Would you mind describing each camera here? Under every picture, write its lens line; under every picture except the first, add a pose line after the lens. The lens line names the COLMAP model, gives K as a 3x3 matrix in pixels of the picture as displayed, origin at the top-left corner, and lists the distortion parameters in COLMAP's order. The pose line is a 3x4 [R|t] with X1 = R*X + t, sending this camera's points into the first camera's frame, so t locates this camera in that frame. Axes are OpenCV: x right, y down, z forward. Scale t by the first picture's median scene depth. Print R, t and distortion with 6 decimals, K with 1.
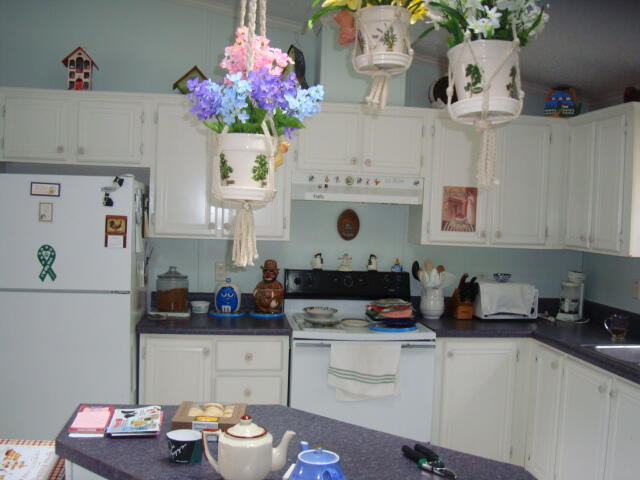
lens RADIAL K [[642.5, 0, 318.4], [0, 642.5, 239.4], [0, 0, 1]] dist [-0.013751, 0.000000]
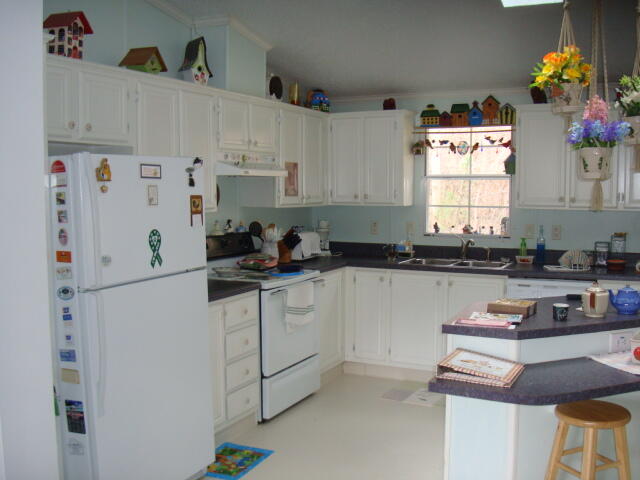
lens RADIAL K [[689.2, 0, 316.4], [0, 689.2, 240.0], [0, 0, 1]] dist [-0.104923, 0.000000]
pose [[0.529689, -0.103502, 0.841853, -1.150683], [0.061136, 0.994604, 0.083815, -0.046448], [-0.845986, 0.007072, 0.533158, 0.247479]]
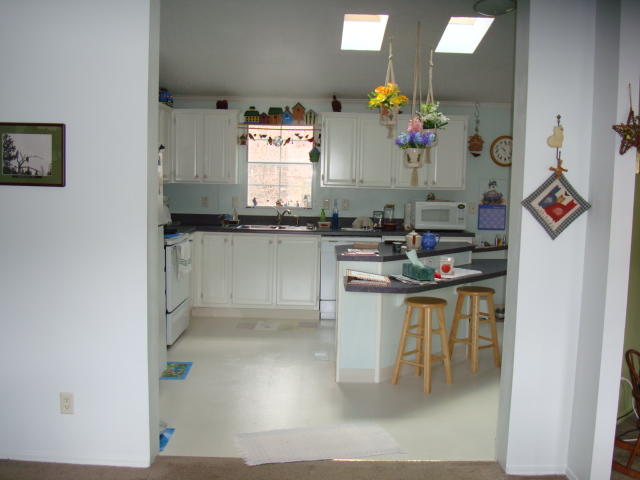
lens RADIAL K [[689.2, 0, 323.7], [0, 689.2, 239.7], [0, 0, 1]] dist [-0.104923, 0.000000]
pose [[0.098594, -0.127371, 0.986943, -1.800009], [0.027050, 0.991751, 0.125290, -0.068312], [-0.994760, 0.014344, 0.101227, 0.485847]]
